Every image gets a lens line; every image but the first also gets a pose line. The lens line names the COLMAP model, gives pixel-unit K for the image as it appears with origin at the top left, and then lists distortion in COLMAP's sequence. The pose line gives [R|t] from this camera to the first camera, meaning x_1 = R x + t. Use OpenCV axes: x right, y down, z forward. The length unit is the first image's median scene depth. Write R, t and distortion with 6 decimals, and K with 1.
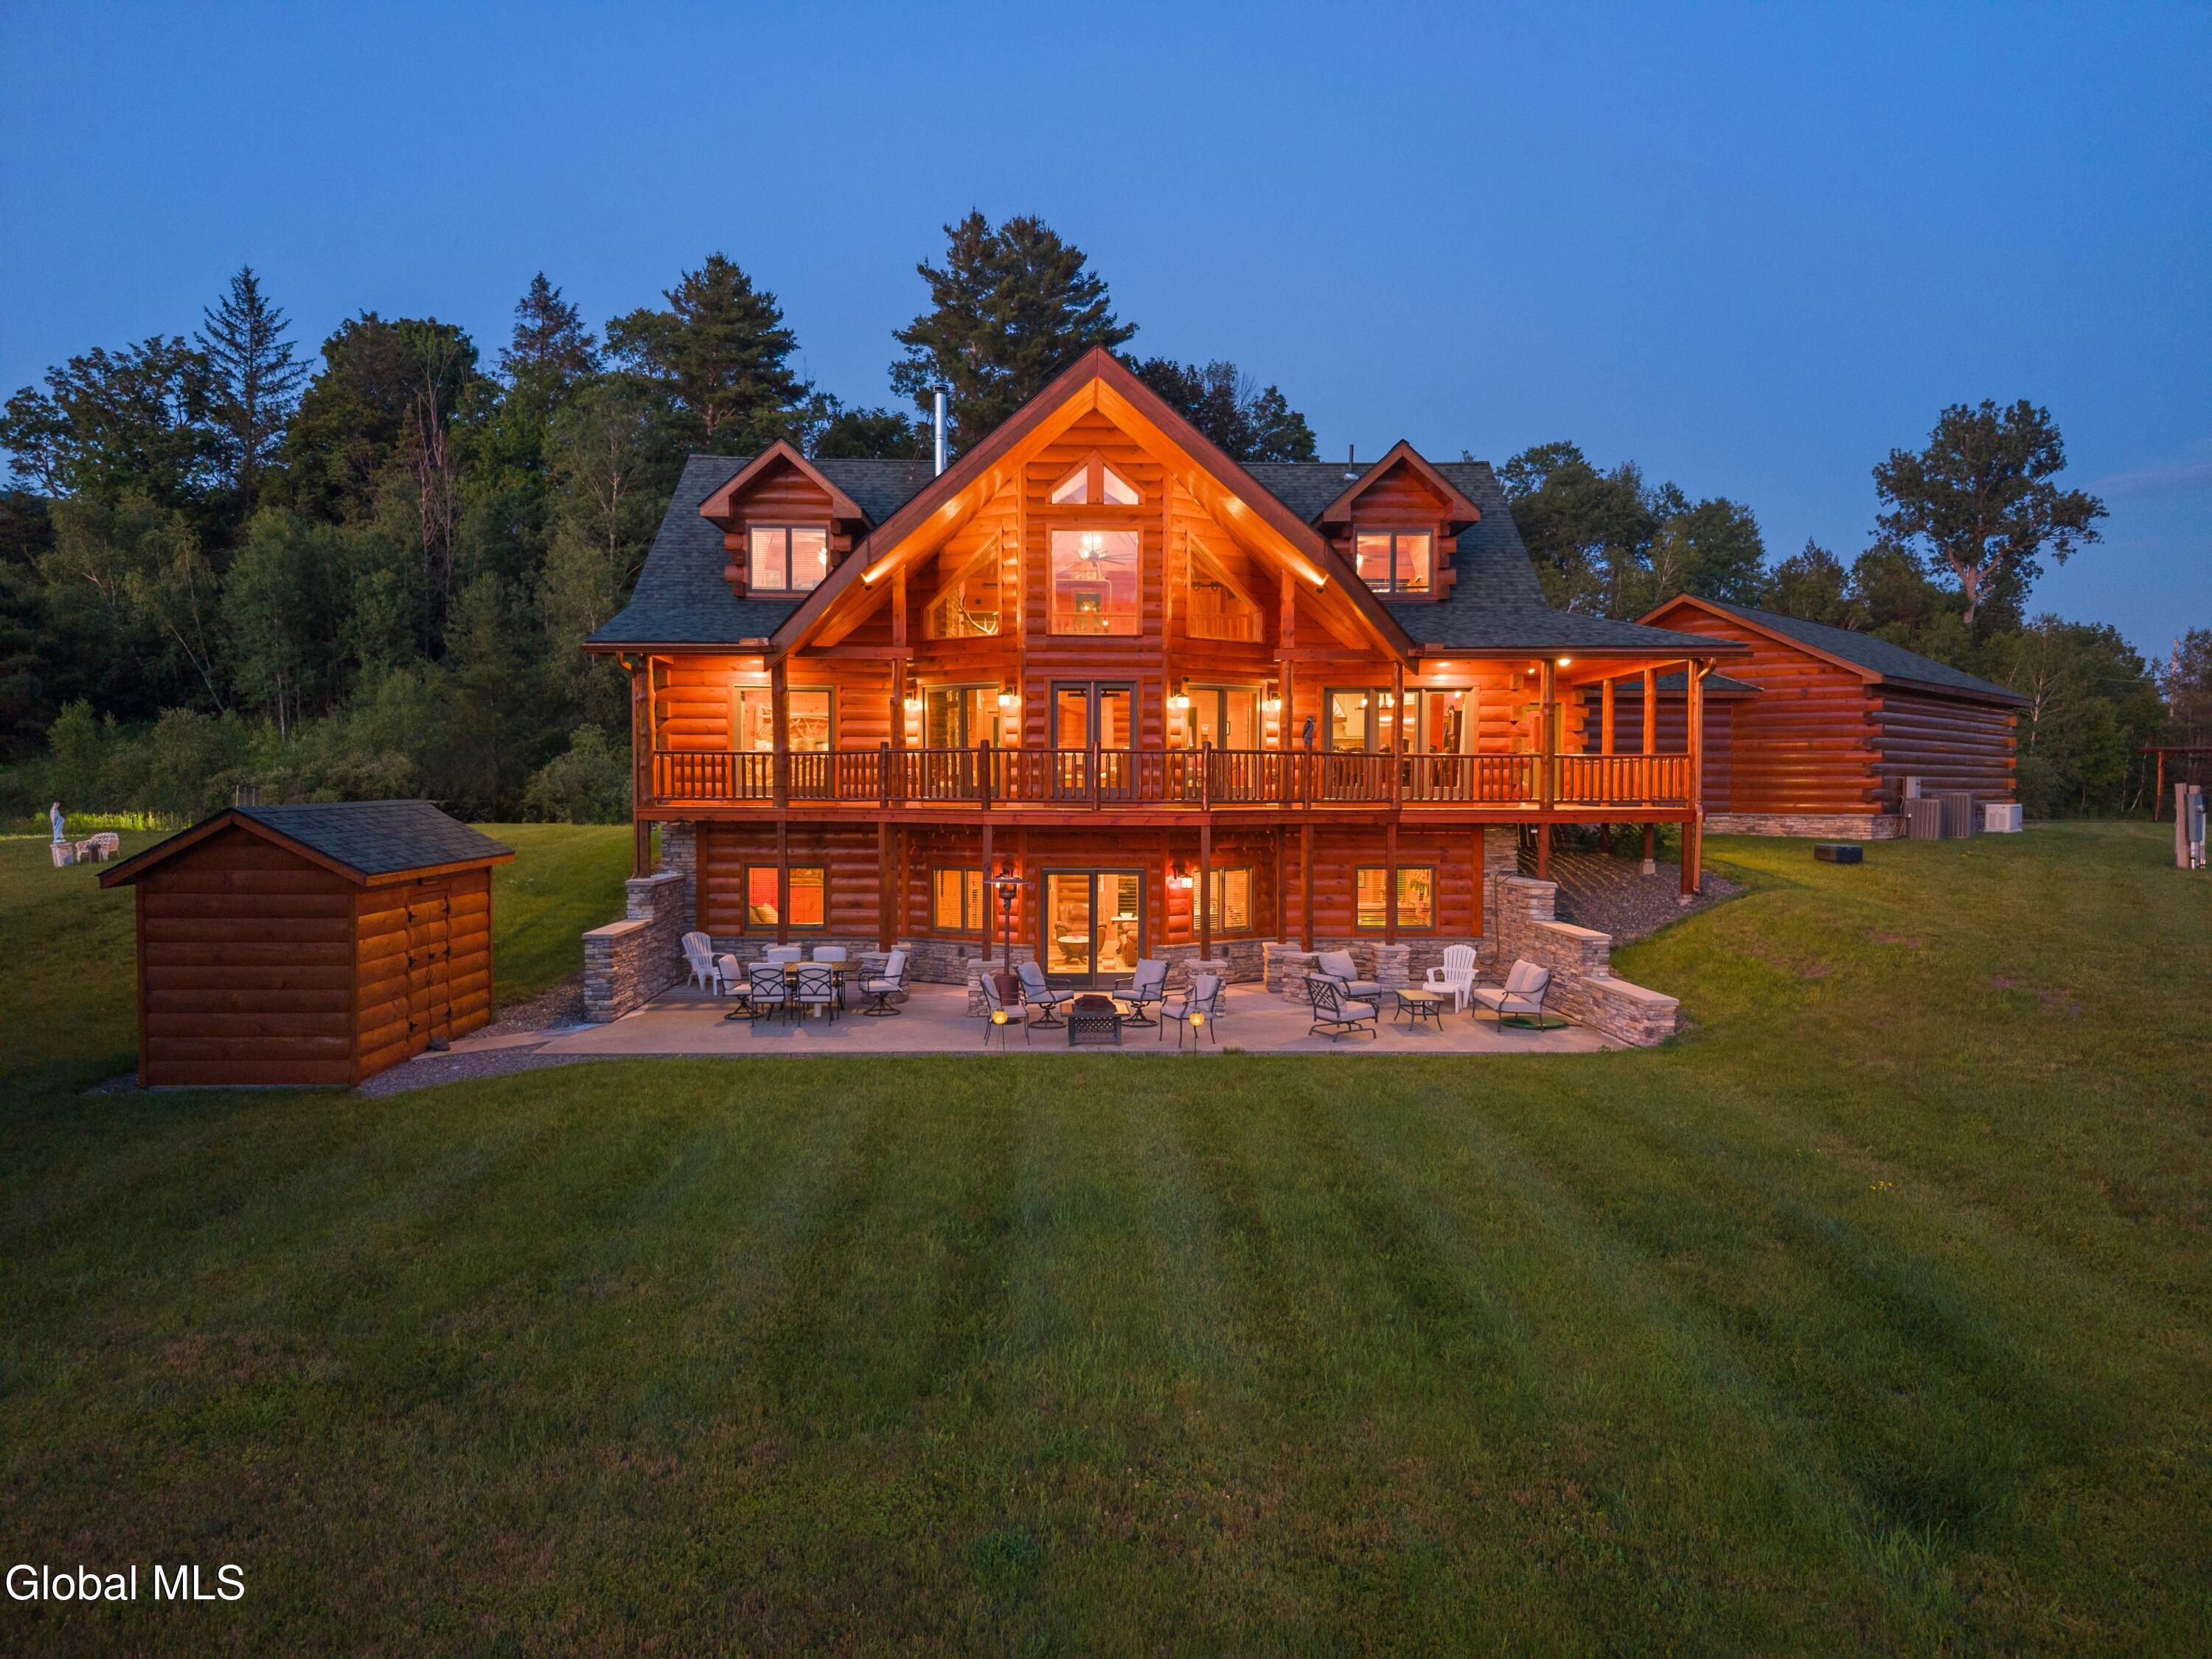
lens RADIAL K [[1488.1, 0, 1106.0], [0, 1488.1, 829.5], [0, 0, 1]] dist [0.032312, -0.049527]
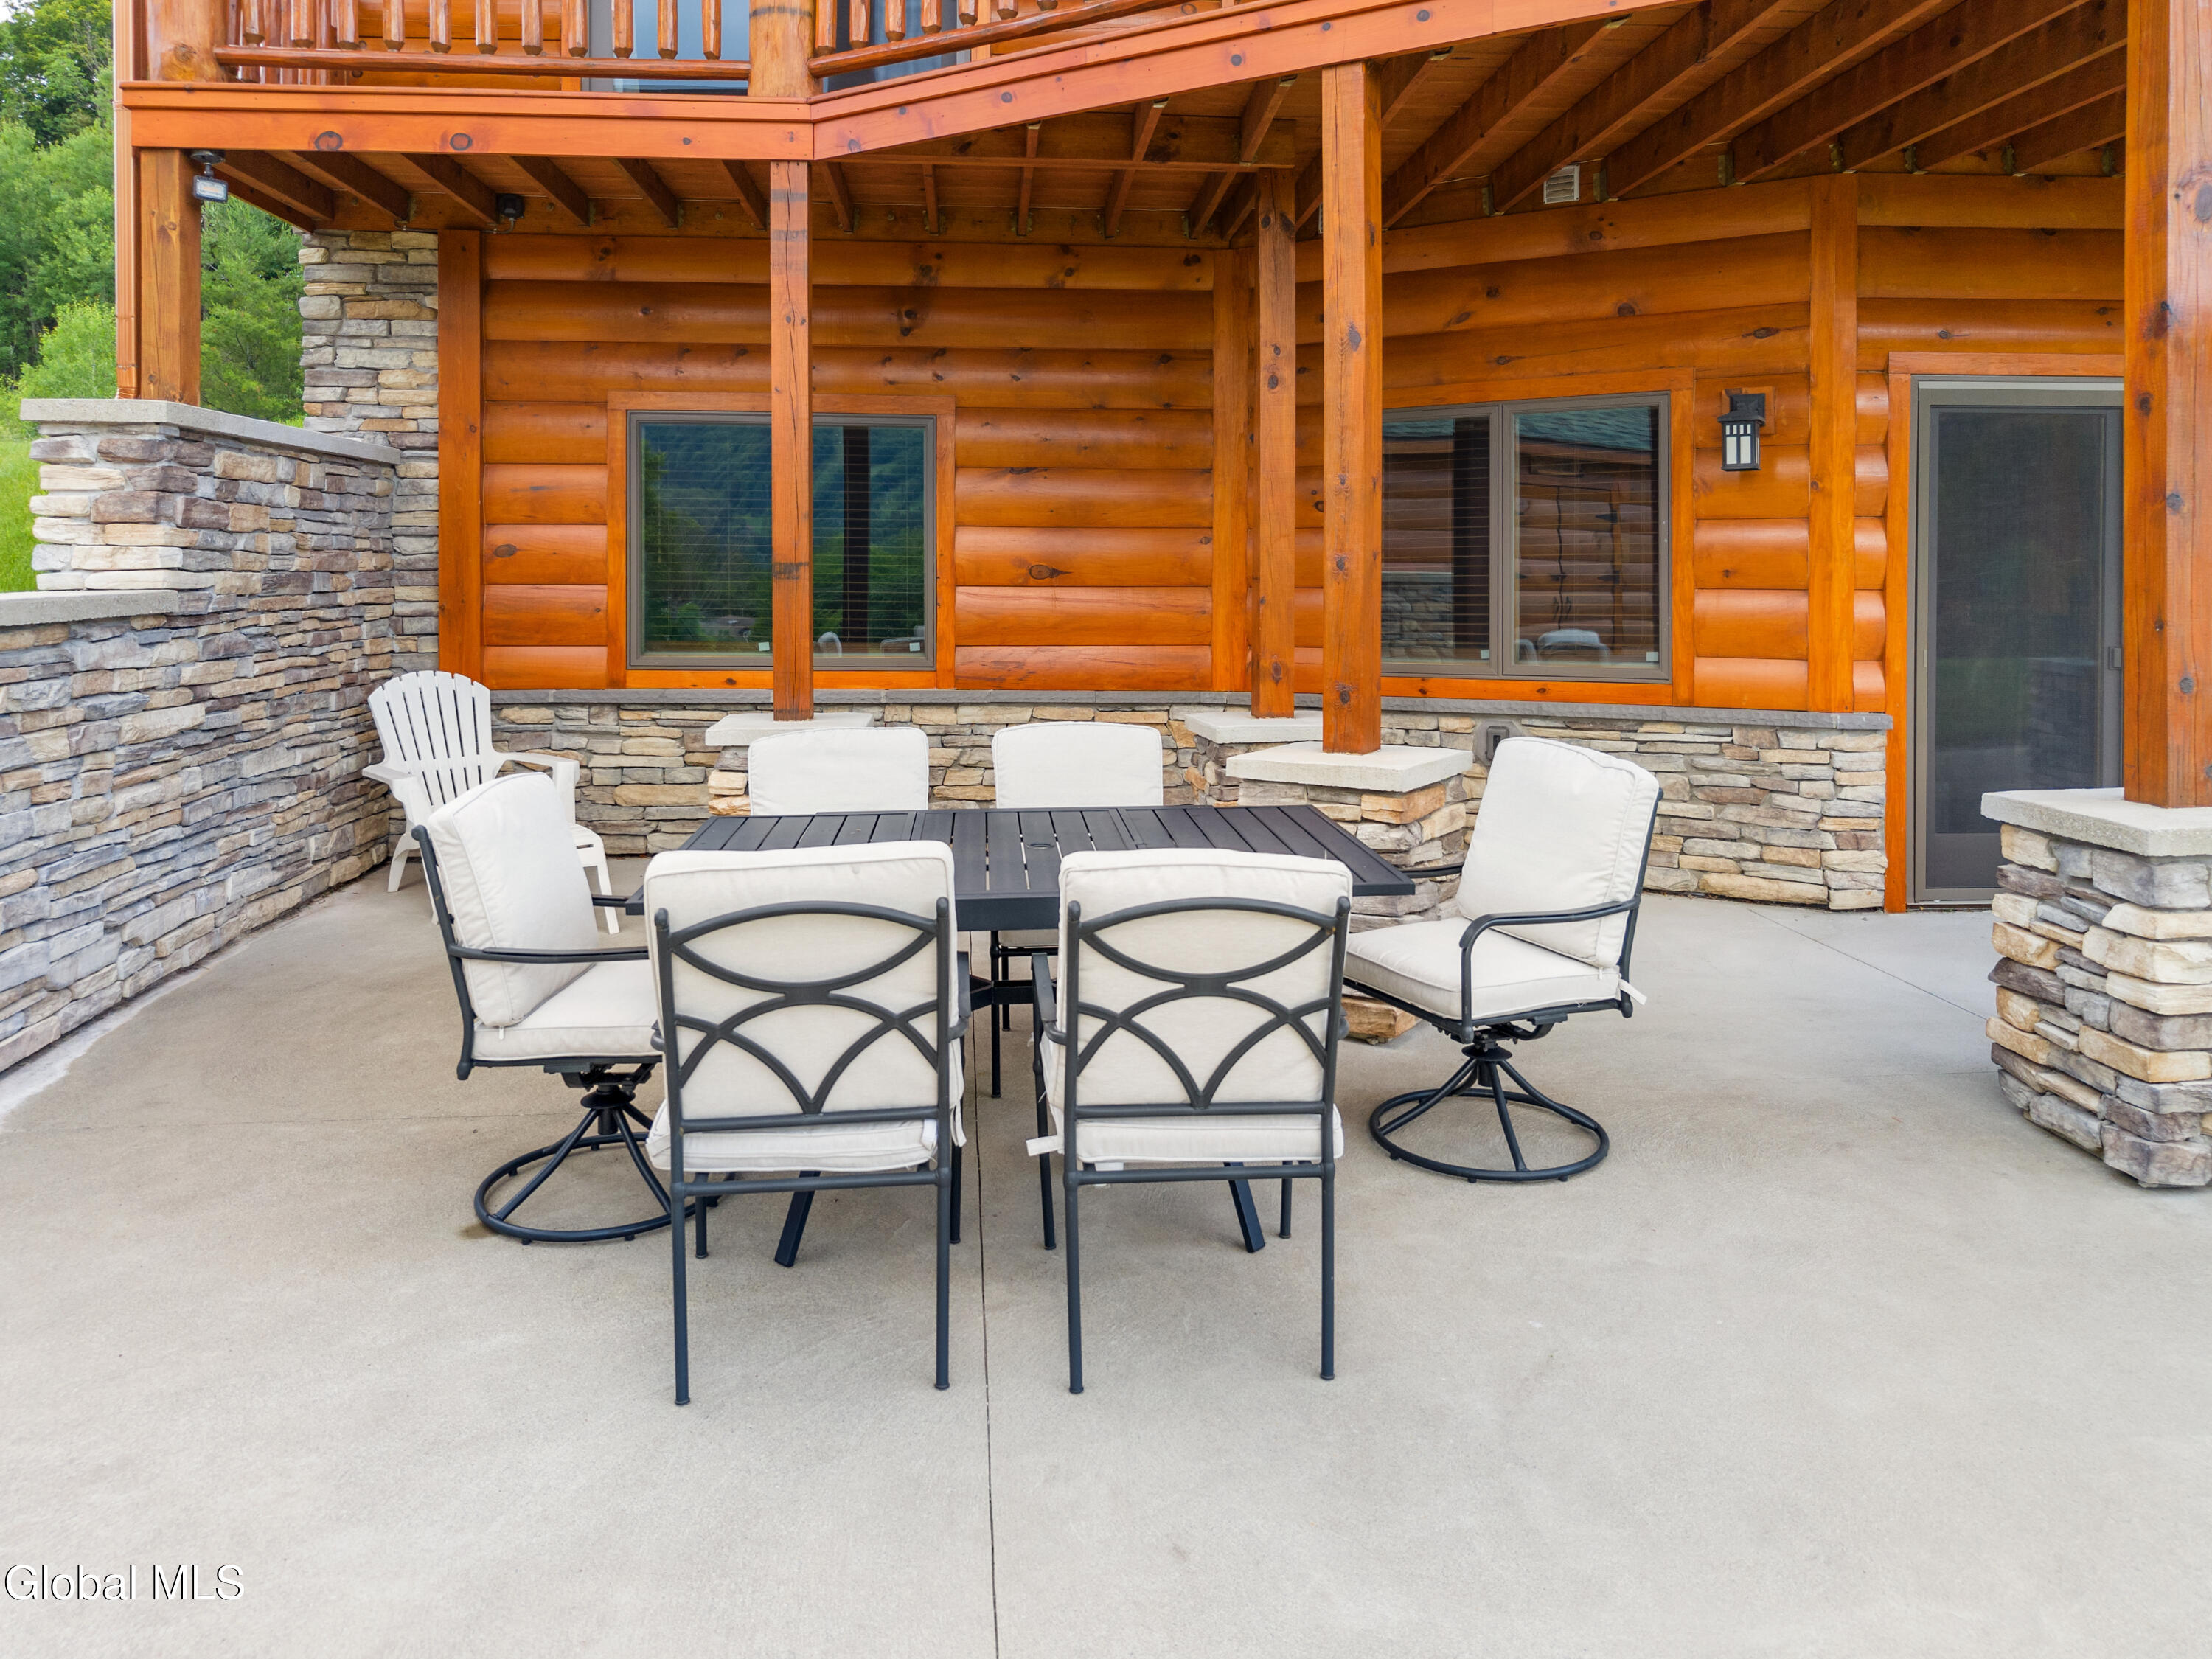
lens RADIAL K [[1577.5, 0, 1098.6], [0, 1577.5, 572.2], [0, 0, 1]] dist [0.003568, -0.006635]
pose [[0.998814, -0.001976, 0.048645, -0.171981], [0.003258, 0.999649, -0.026279, 0.058265], [-0.048576, 0.026407, 0.998470, 0.714393]]
